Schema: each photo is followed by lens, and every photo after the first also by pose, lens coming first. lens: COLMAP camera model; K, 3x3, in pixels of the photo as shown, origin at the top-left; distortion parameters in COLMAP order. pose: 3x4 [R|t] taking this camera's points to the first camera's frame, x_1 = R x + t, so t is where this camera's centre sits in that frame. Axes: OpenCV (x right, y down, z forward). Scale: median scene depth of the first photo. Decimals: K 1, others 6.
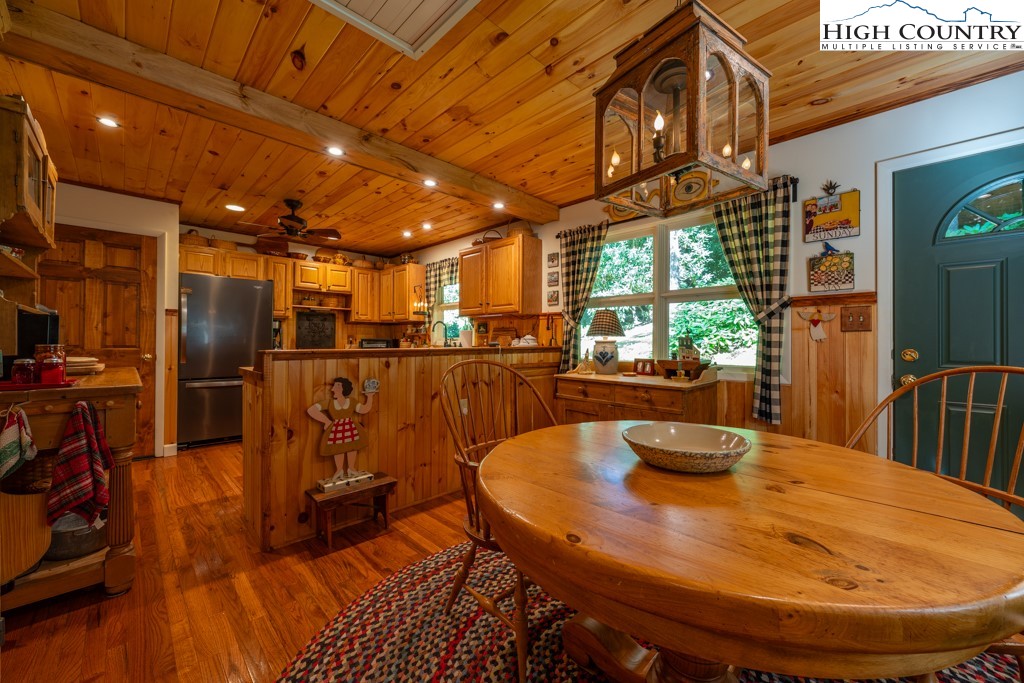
lens RADIAL K [[405.7, 0, 518.9], [0, 405.7, 339.3], [0, 0, 1]] dist [0.001428, -0.000706]
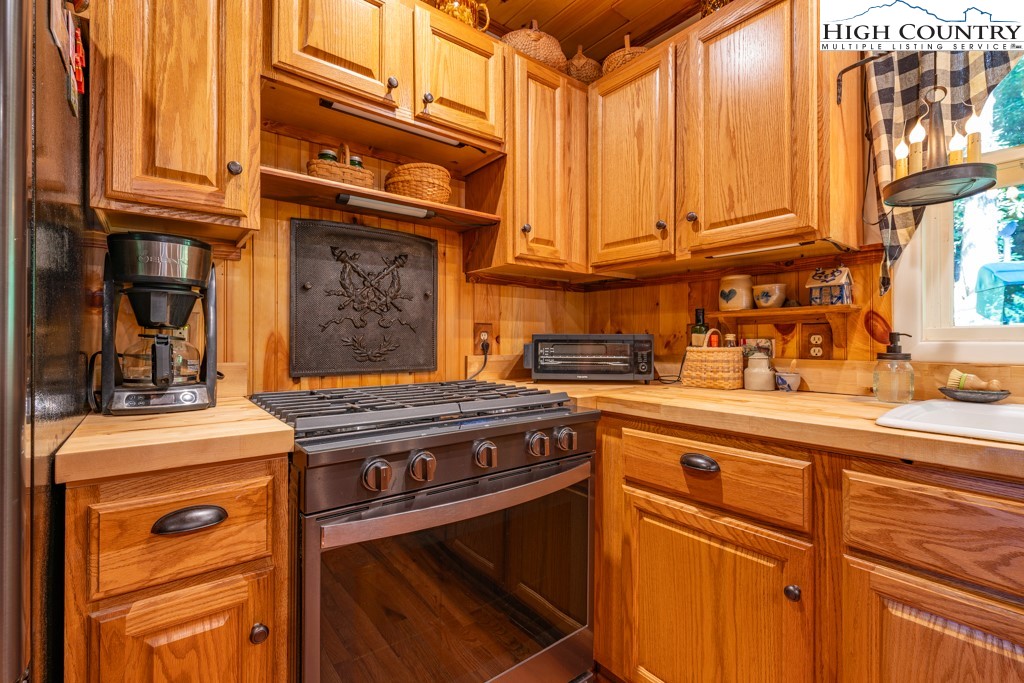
lens RADIAL K [[458.4, 0, 510.5], [0, 458.4, 337.9], [0, 0, 1]] dist [0.004680, -0.000319]
pose [[0.993793, -0.006635, -0.111050, -0.418599], [0.006601, 0.999978, -0.000676, 0.000814], [0.111052, -0.000061, 0.993815, 0.800064]]
